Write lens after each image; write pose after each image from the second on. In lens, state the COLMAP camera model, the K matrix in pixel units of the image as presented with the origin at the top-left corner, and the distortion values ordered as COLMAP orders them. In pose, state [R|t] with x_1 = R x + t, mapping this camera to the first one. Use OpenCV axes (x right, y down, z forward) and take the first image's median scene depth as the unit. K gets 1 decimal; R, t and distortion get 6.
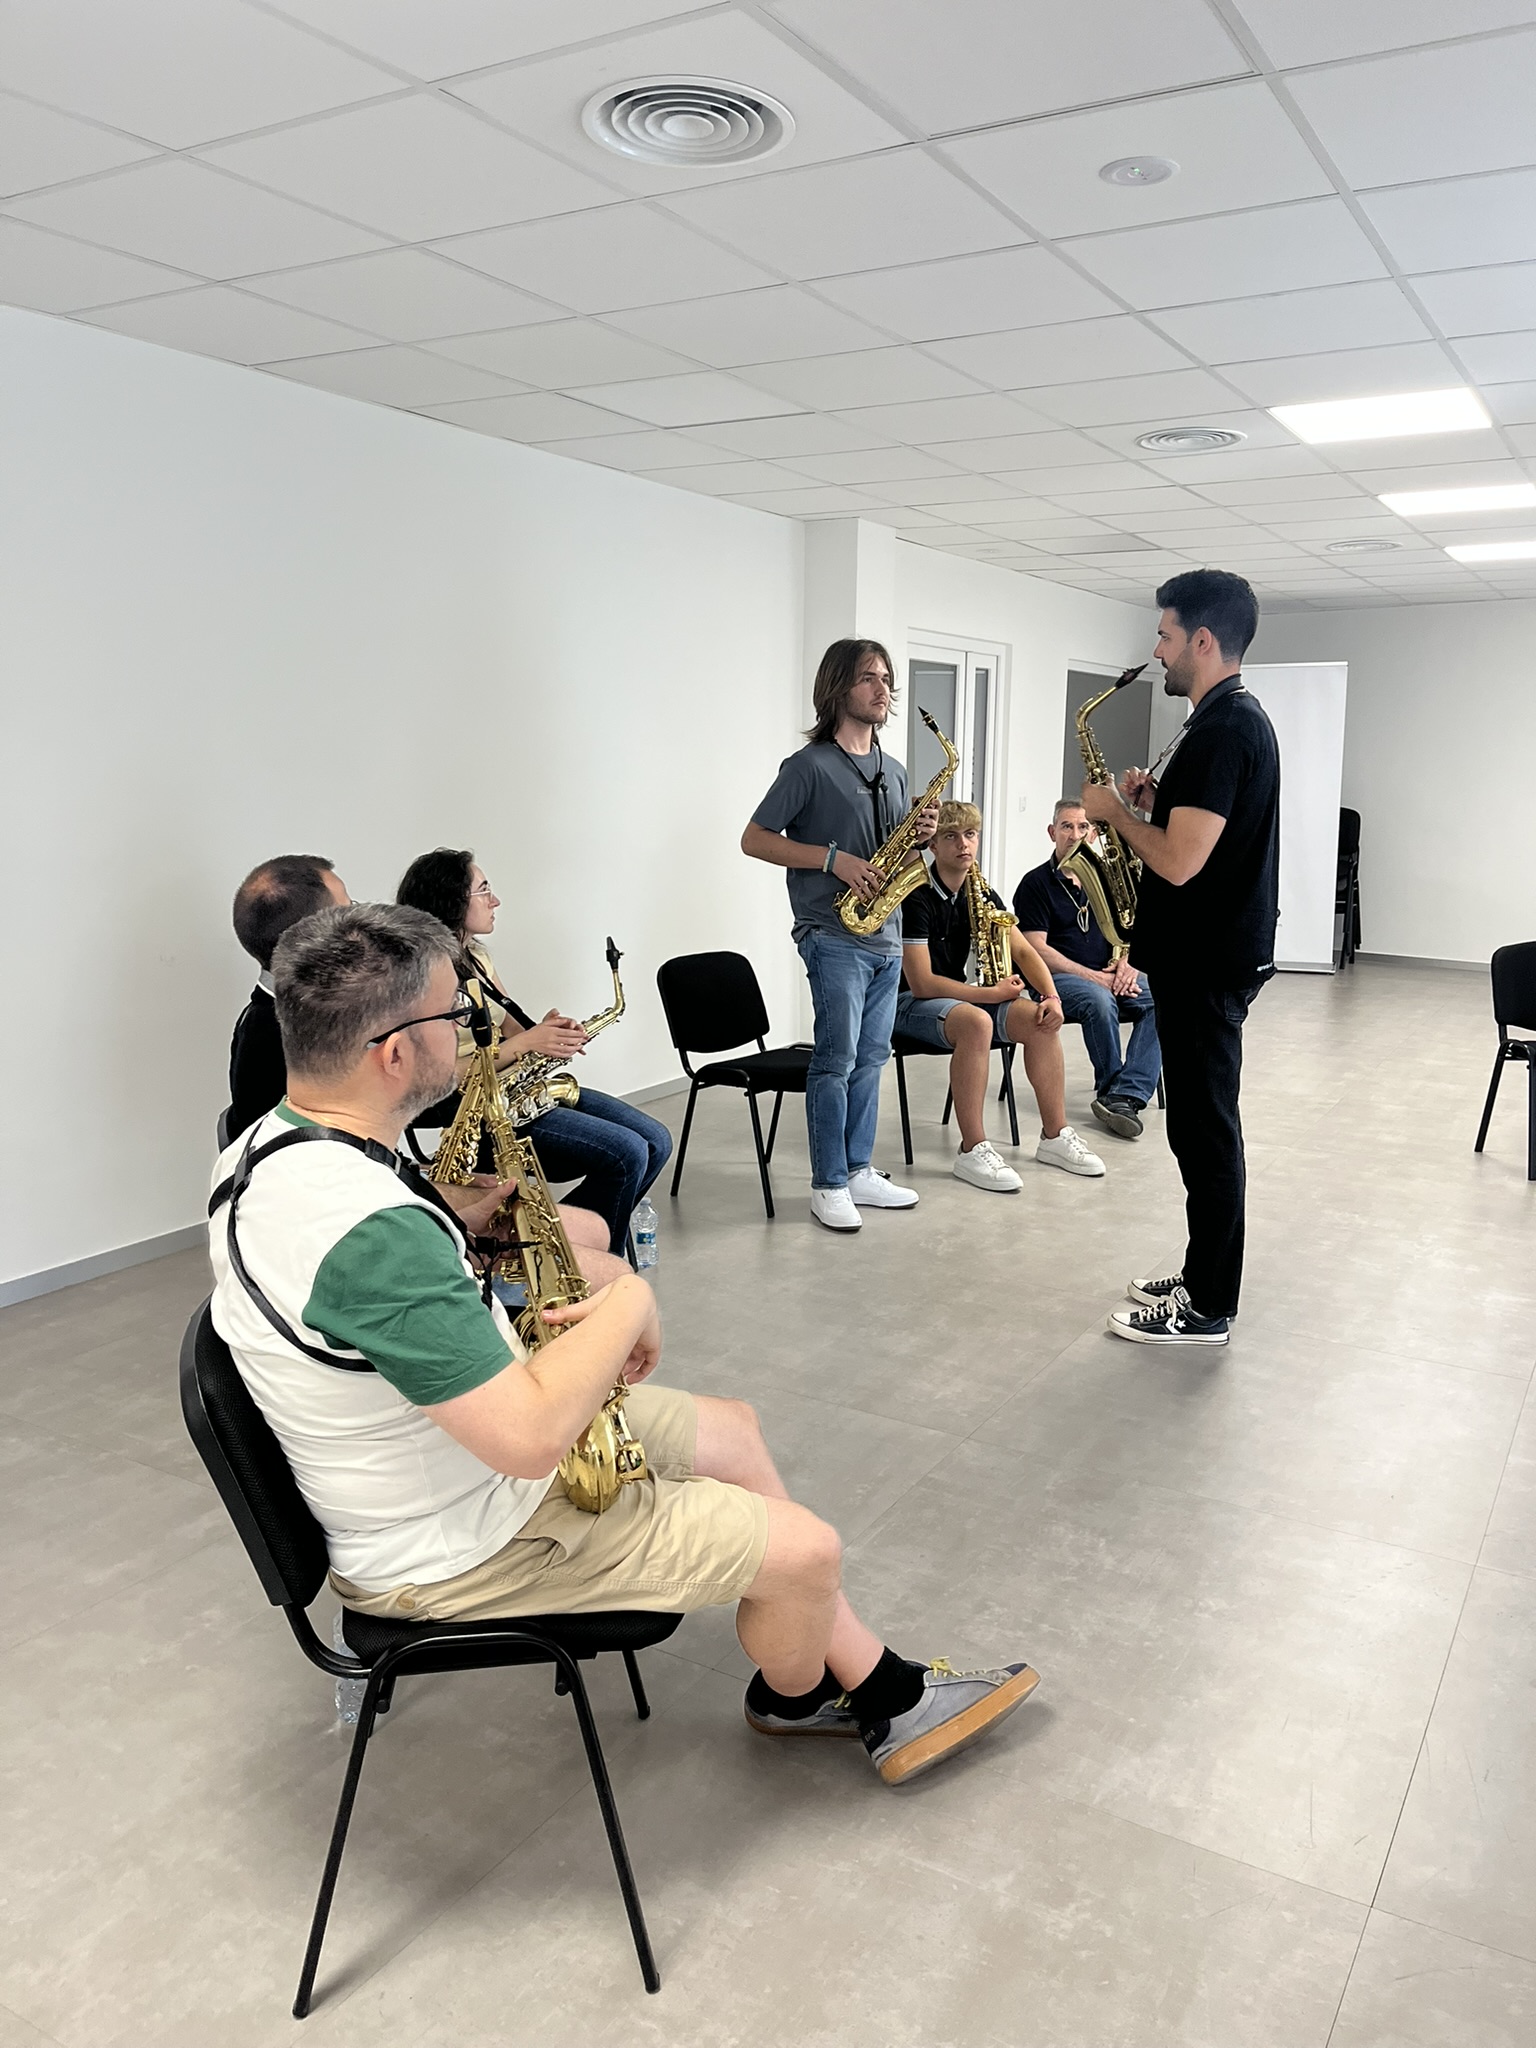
lens RADIAL K [[1545.5, 0, 774.7], [0, 1545.5, 1019.0], [0, 0, 1]] dist [0.038592, -0.059061]
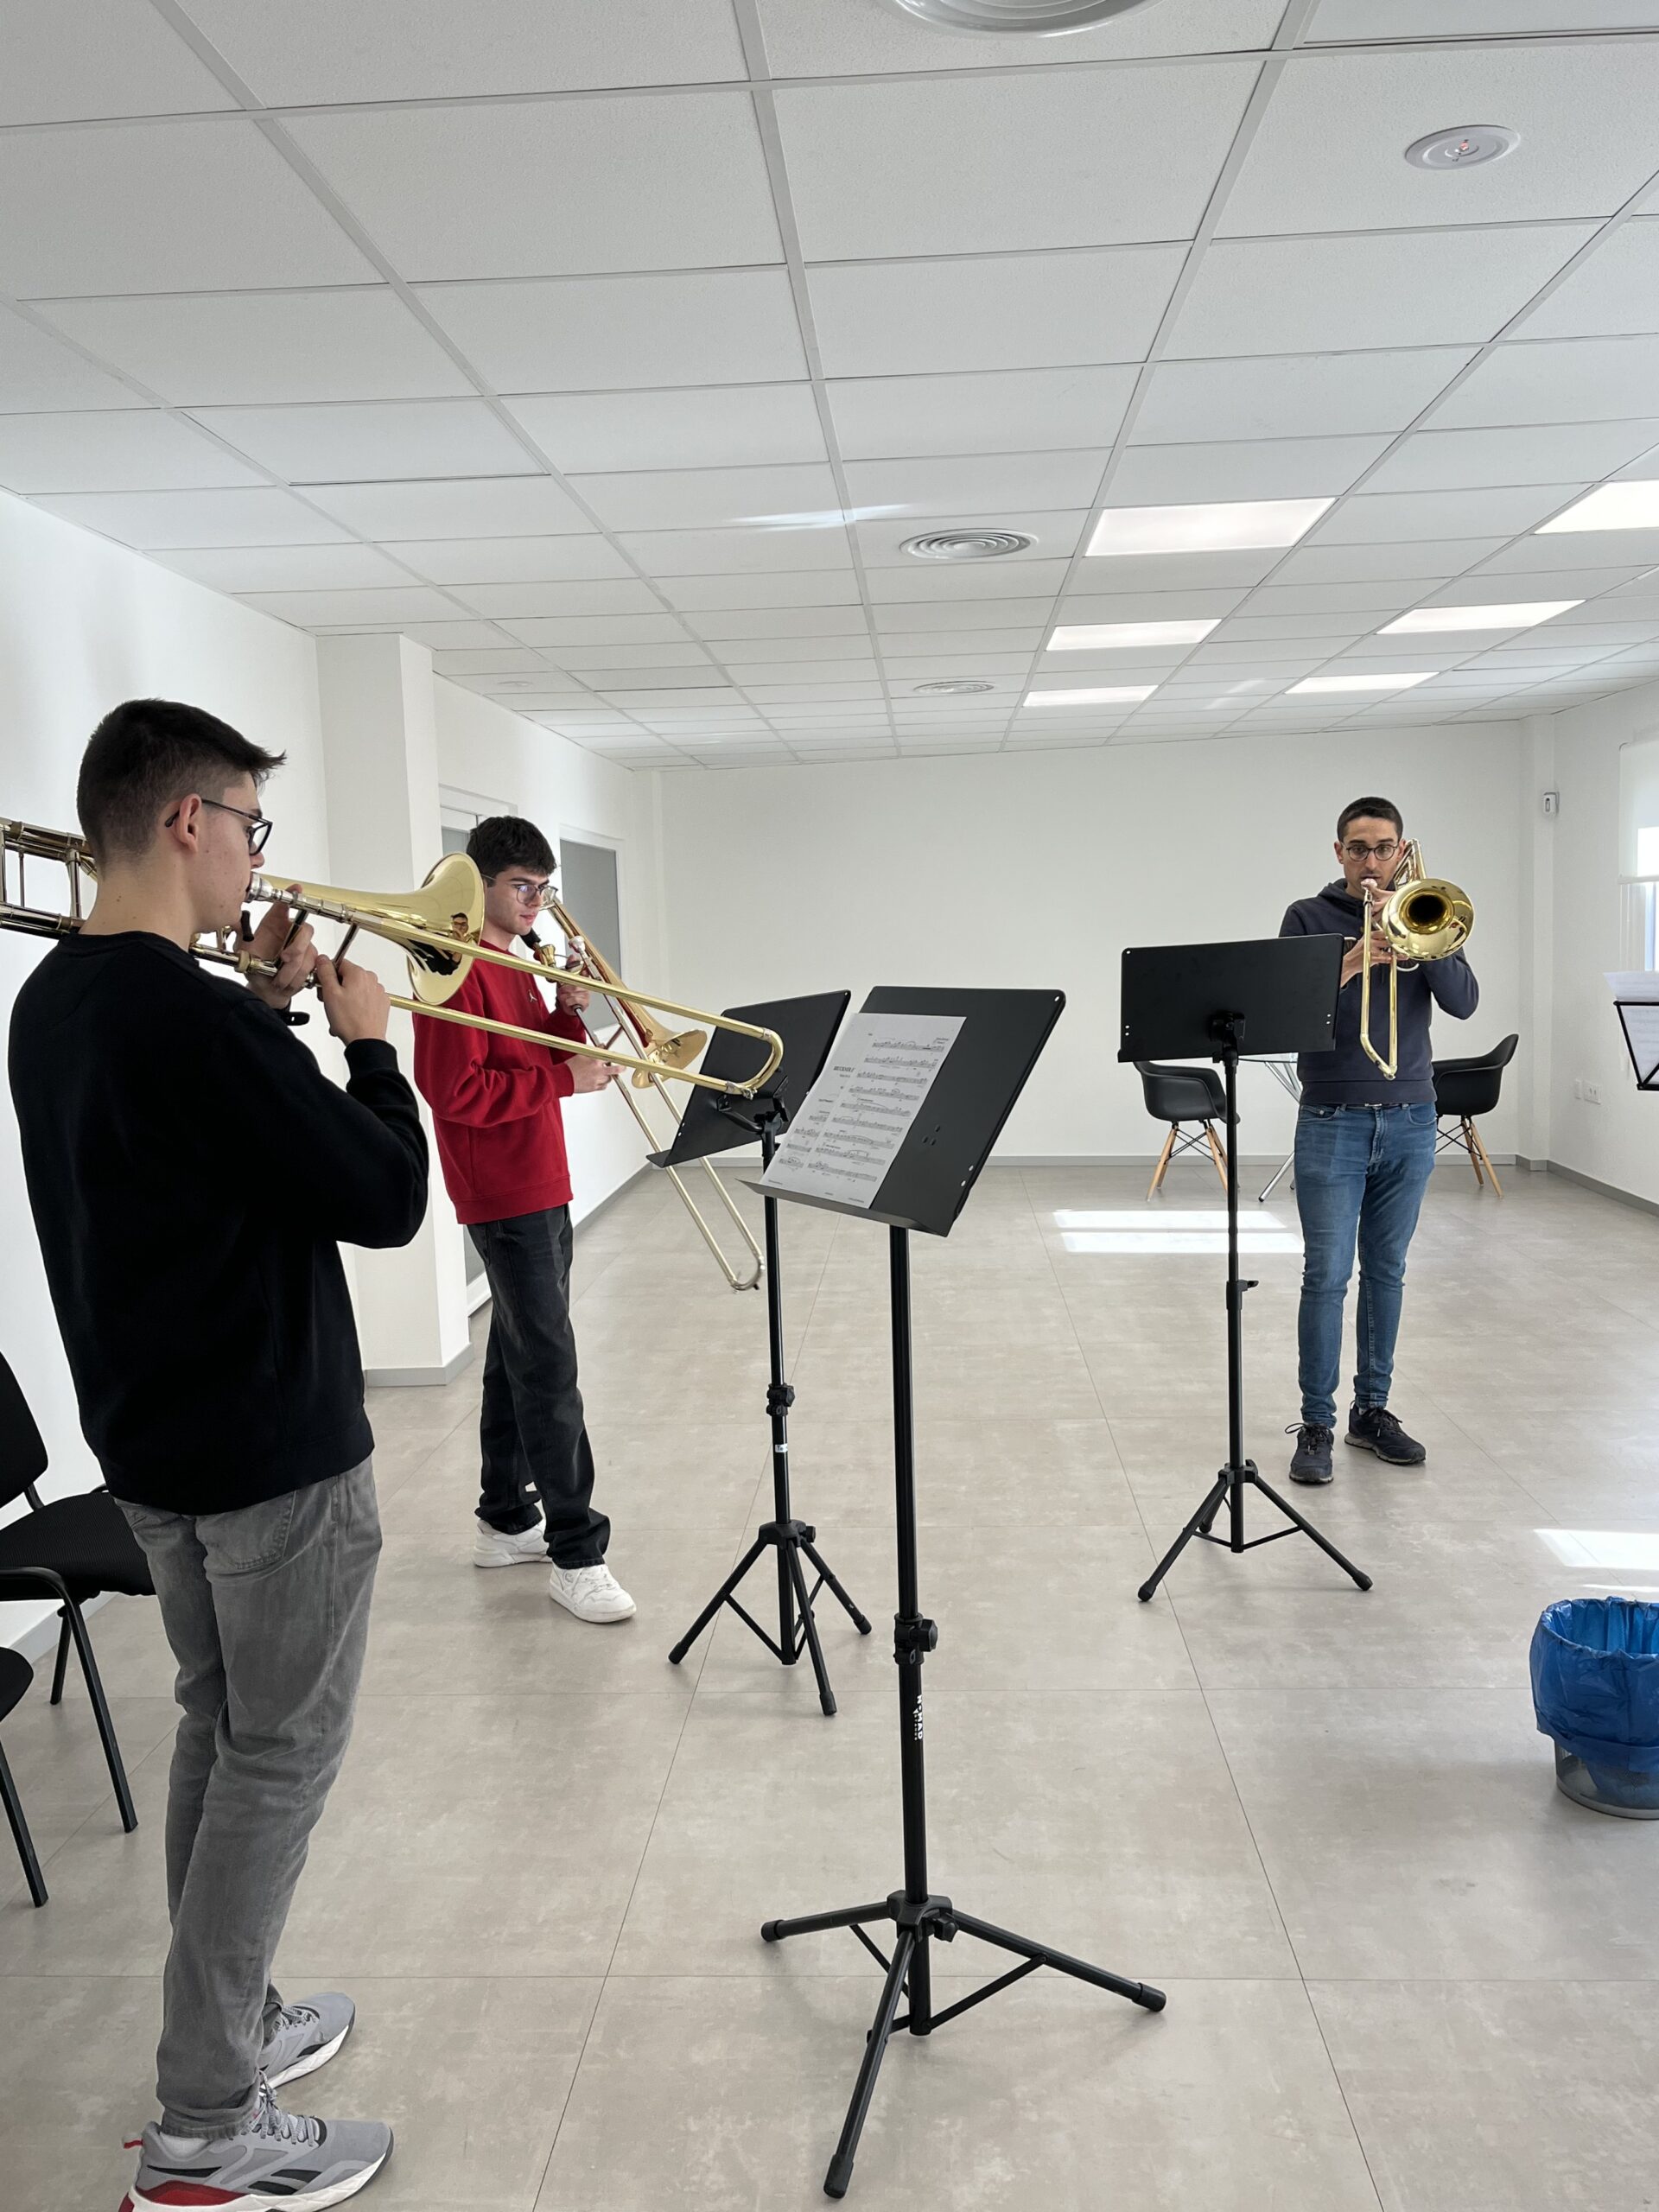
lens RADIAL K [[1847.6, 0, 822.3], [0, 1847.6, 1108.5], [0, 0, 1]] dist [0.014294, -0.019441]
pose [[0.886971, -0.084213, 0.454083, -0.463553], [0.117558, 0.992016, -0.045651, -0.104790], [-0.446613, 0.093872, 0.889789, 0.424353]]
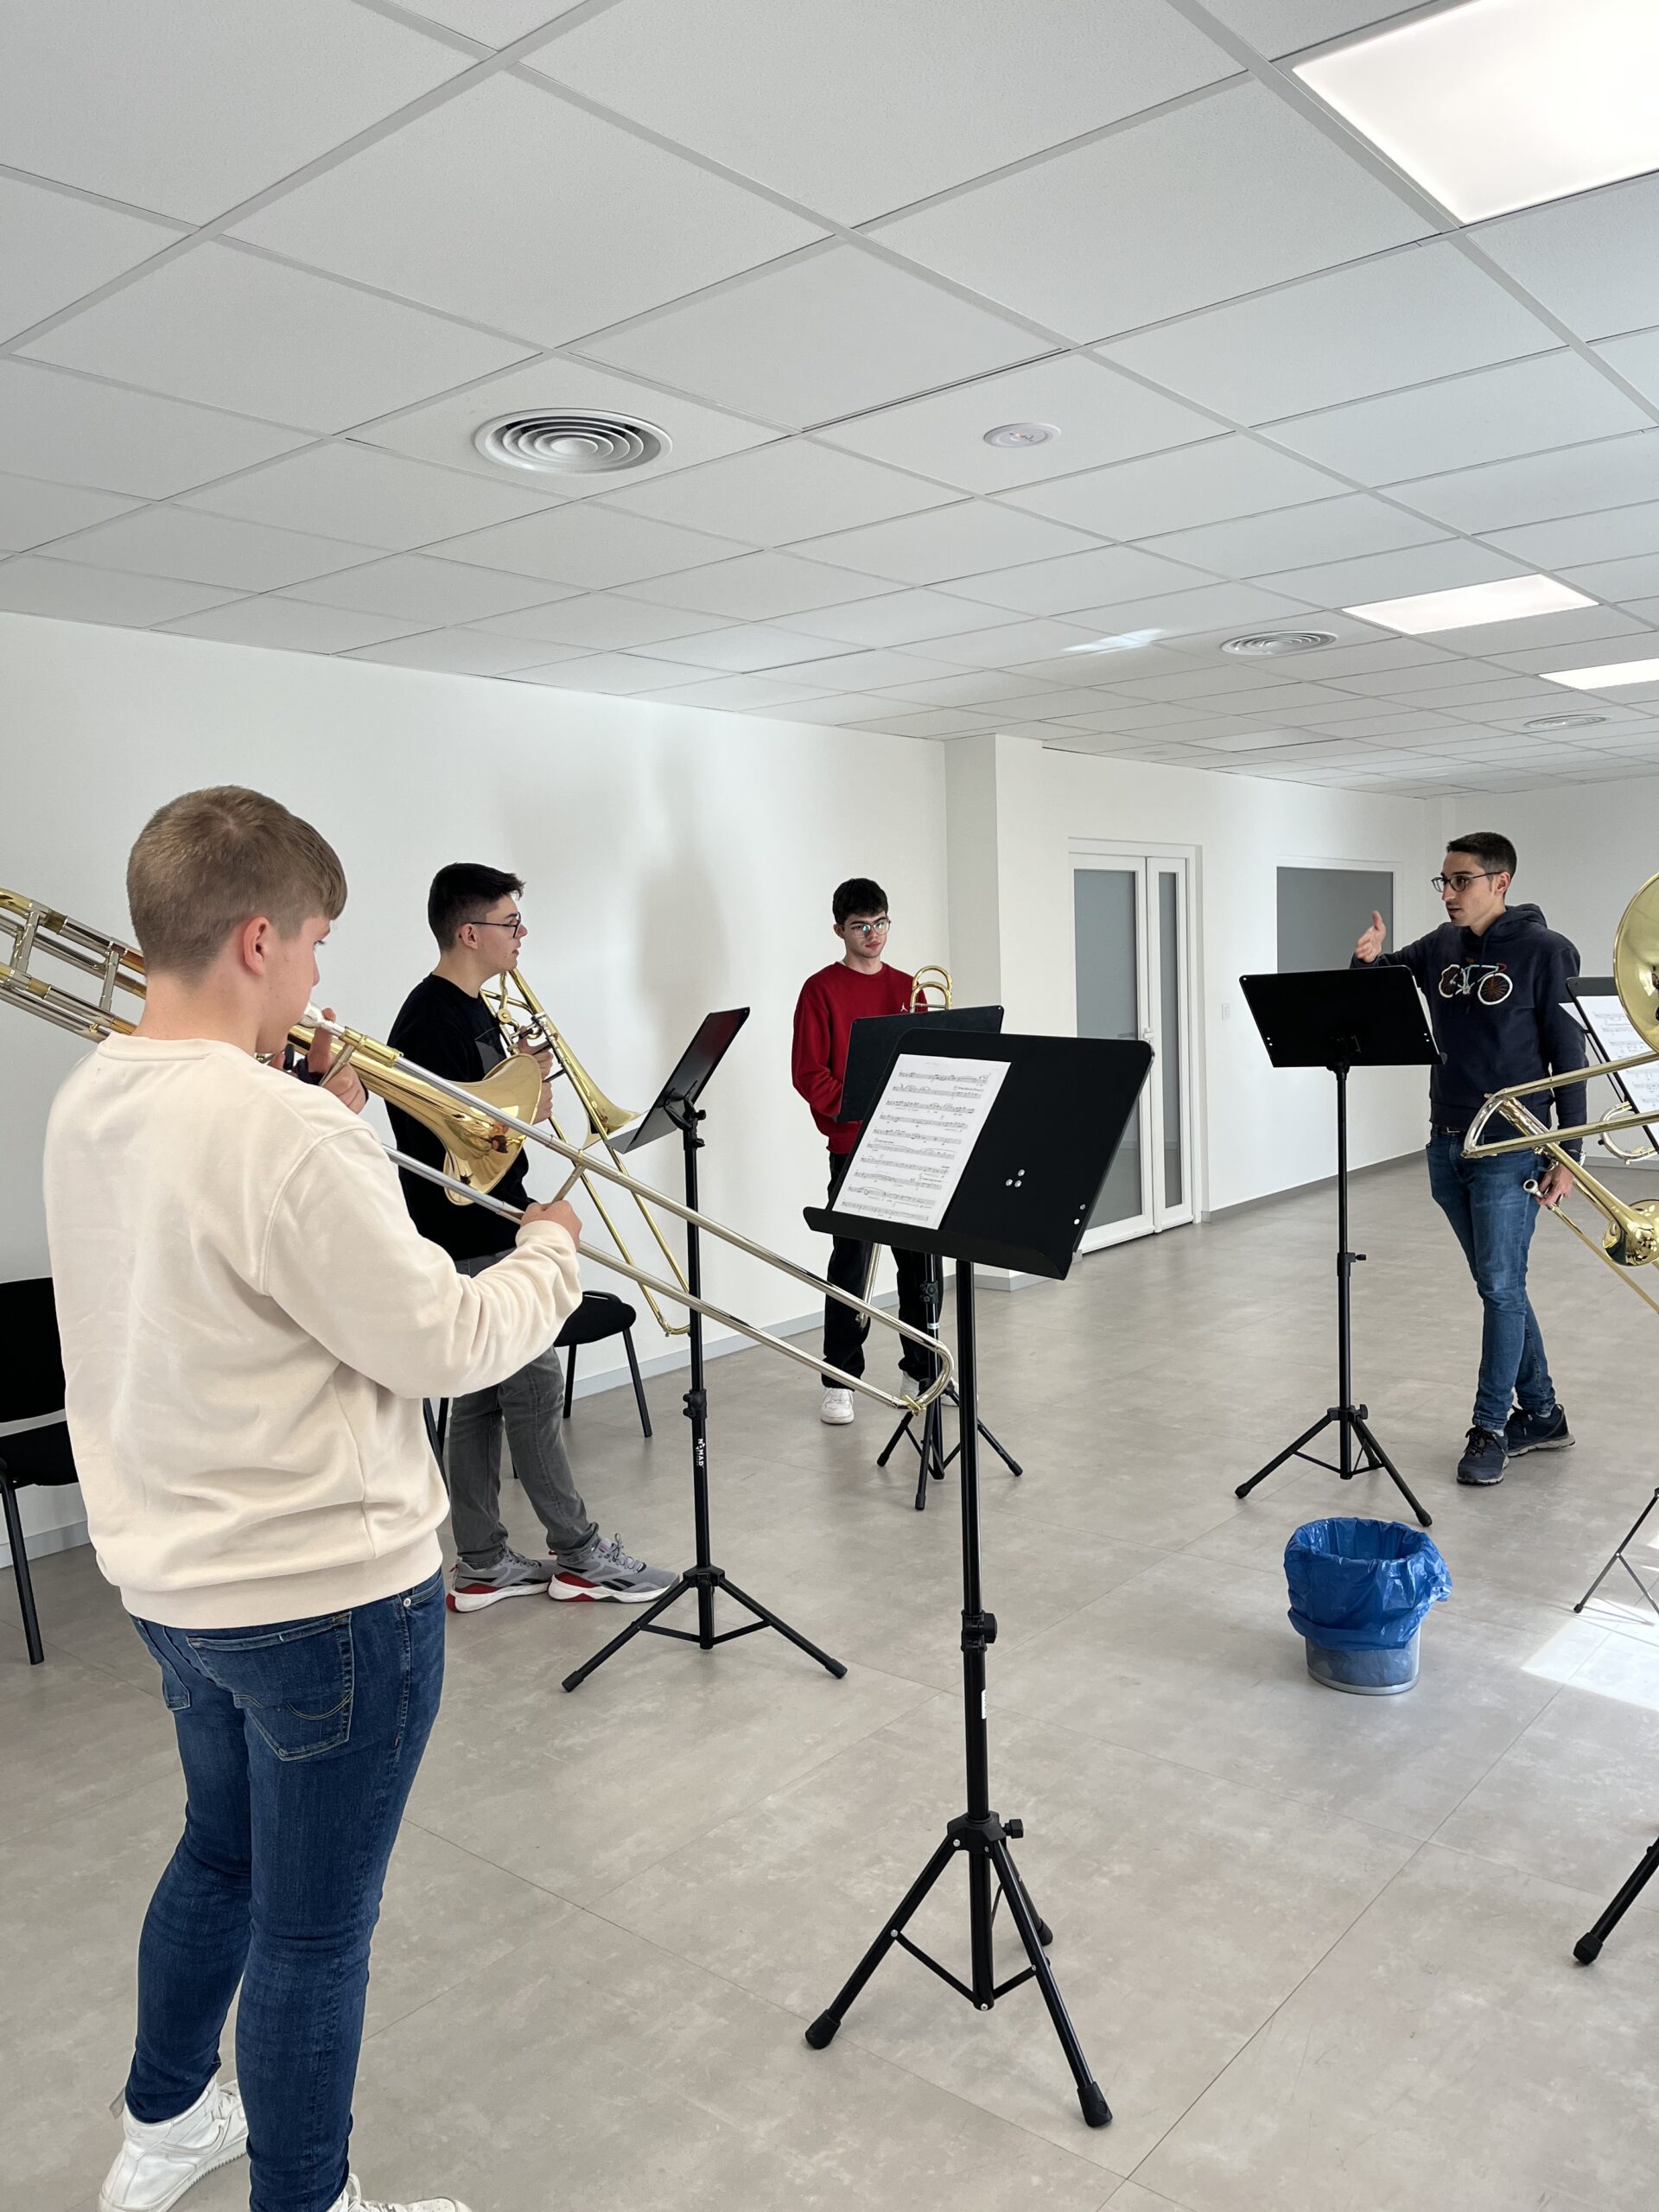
lens RADIAL K [[1669.3, 0, 817.2], [0, 1669.3, 1113.4], [0, 0, 1]] dist [0.038592, -0.059061]
pose [[0.984688, -0.031246, -0.171506, 0.286446], [0.017865, 0.996713, -0.079016, -0.010542], [0.173411, 0.074742, 0.982009, -0.085697]]
